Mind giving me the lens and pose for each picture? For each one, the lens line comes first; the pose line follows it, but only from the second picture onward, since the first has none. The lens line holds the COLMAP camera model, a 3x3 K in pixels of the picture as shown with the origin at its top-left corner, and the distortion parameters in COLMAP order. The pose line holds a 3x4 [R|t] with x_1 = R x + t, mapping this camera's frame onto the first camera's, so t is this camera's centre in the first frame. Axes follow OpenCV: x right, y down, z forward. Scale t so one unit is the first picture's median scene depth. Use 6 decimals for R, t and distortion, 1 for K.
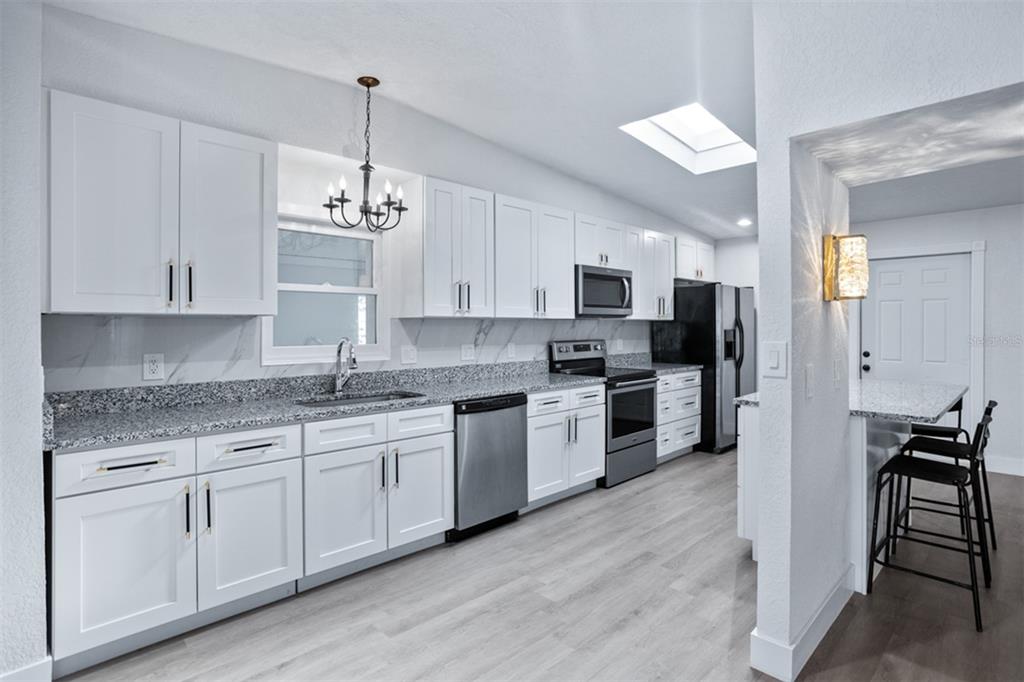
lens RADIAL K [[543.2, 0, 506.4], [0, 543.2, 333.1], [0, 0, 1]] dist [0.000064, -0.000083]
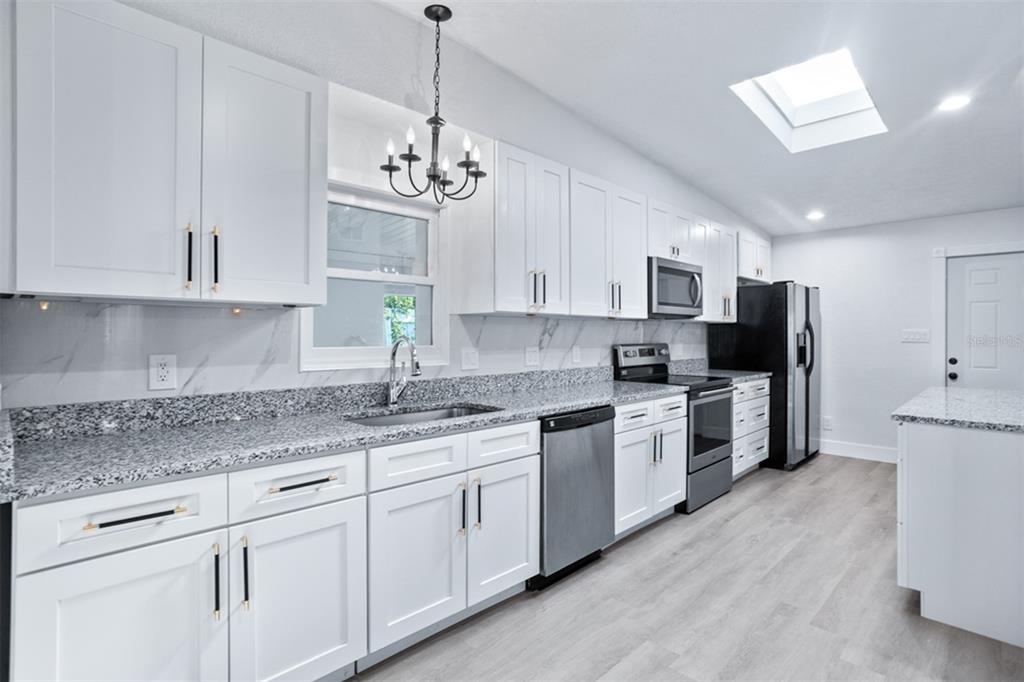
lens RADIAL K [[529.8, 0, 512.0], [0, 529.8, 341.0], [0, 0, 1]] dist [-0.004795, 0.000664]
pose [[0.999646, 0.004239, 0.026251, -0.151570], [-0.004253, 0.999991, 0.000474, 0.013421], [-0.026248, -0.000586, 0.999655, 0.208542]]
